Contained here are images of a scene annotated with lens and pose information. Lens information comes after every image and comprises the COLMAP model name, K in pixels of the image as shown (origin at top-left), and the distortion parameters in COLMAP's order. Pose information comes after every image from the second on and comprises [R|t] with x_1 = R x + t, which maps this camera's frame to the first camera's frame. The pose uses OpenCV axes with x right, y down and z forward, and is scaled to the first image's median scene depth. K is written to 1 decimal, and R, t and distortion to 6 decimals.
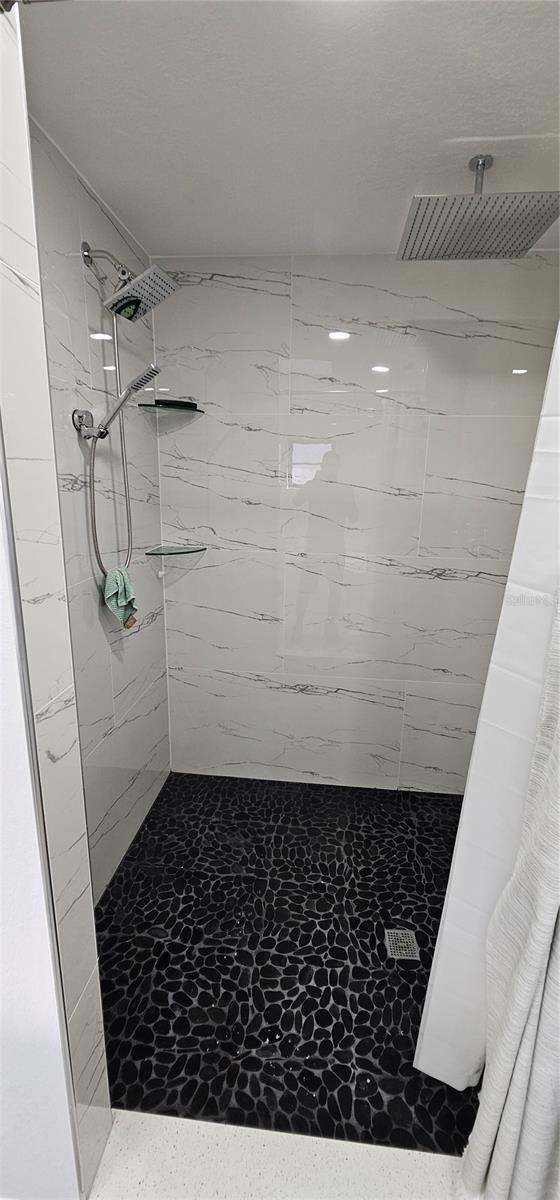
lens RADIAL K [[490.7, 0, 288.2], [0, 490.7, 594.1], [0, 0, 1]] dist [-0.000073, -0.000735]
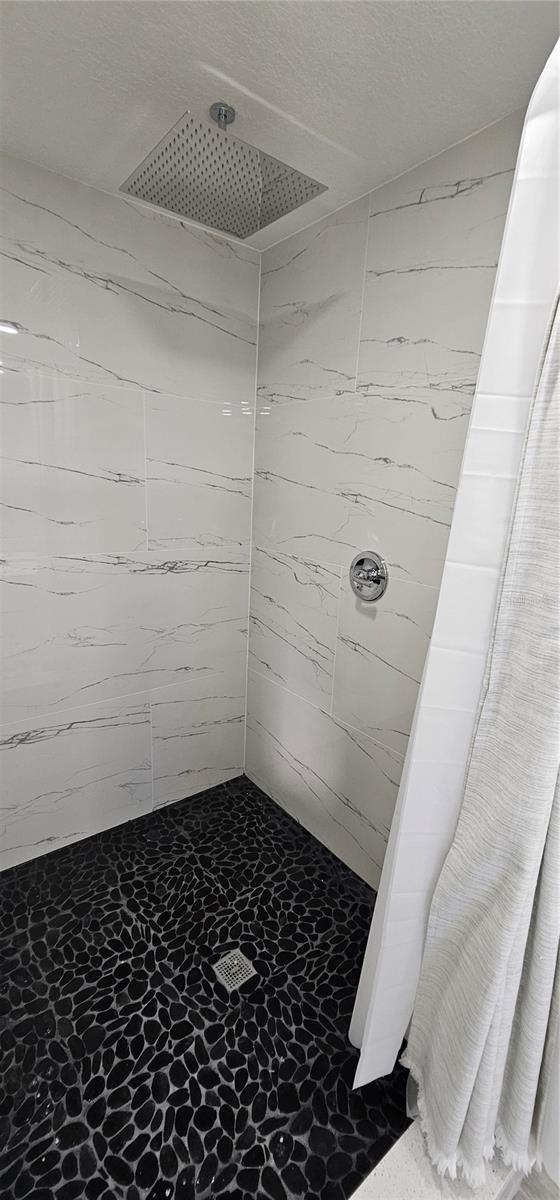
lens RADIAL K [[490.7, 0, 288.2], [0, 490.7, 594.1], [0, 0, 1]] dist [-0.000073, -0.000735]
pose [[0.725795, -0.147467, 0.671919, -0.203033], [0.137128, 0.988165, 0.068749, -0.031124], [-0.674105, 0.042241, 0.737427, 0.216151]]
